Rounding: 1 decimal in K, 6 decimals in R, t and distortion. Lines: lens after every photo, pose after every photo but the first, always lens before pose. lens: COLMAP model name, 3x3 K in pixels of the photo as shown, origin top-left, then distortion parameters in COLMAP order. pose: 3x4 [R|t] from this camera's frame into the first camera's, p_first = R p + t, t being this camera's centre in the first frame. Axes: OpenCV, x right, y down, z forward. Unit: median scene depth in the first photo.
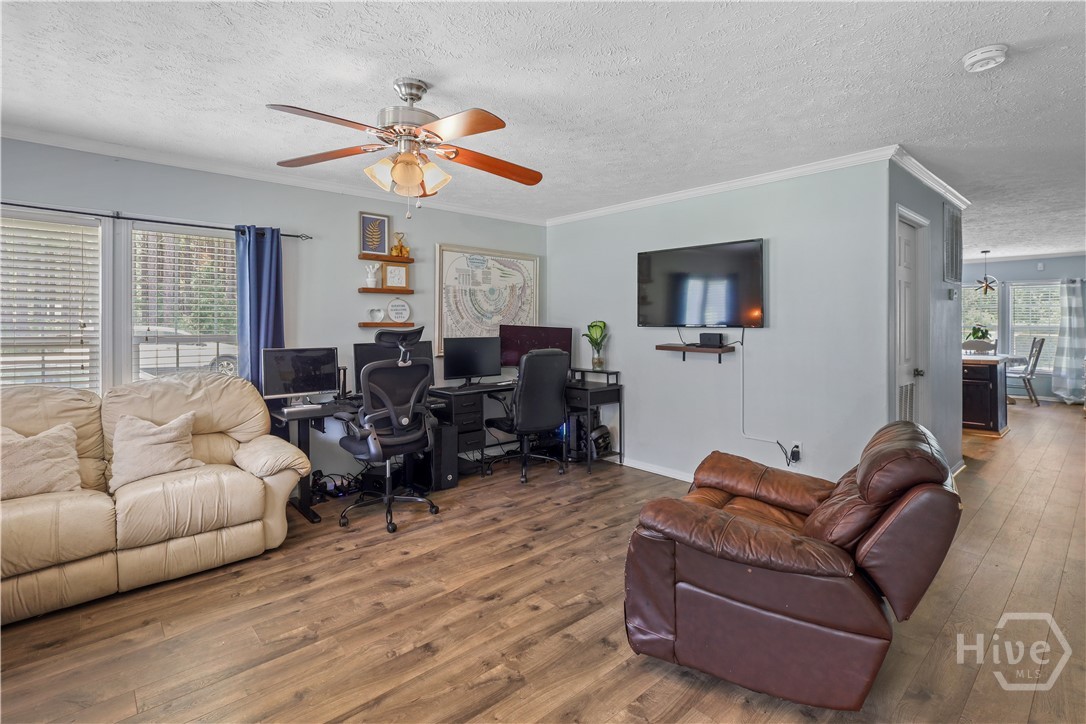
lens RADIAL K [[511.7, 0, 535.8], [0, 511.7, 319.2], [0, 0, 1]] dist [0.001638, 0.000003]
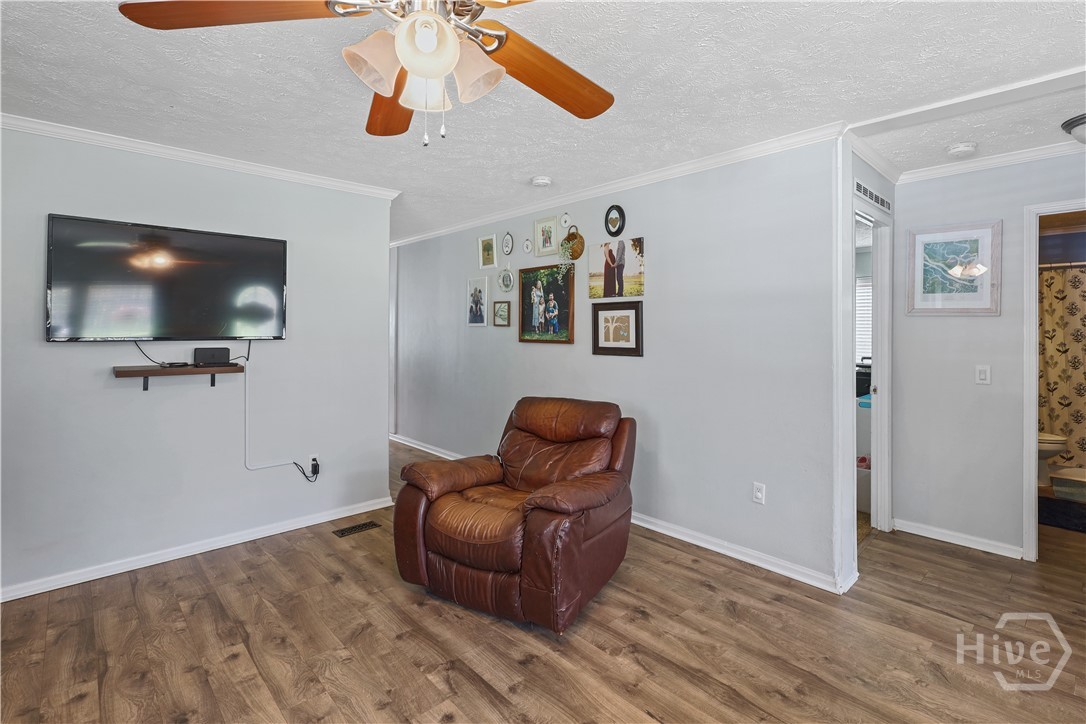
lens RADIAL K [[511.7, 0, 563.1], [0, 511.7, 333.6], [0, 0, 1]] dist [0.001638, 0.000003]
pose [[-0.033778, -0.004425, 0.999420, -0.539029], [-0.005054, 0.999978, 0.004257, 0.000294], [-0.999417, -0.004907, -0.033799, 0.619908]]
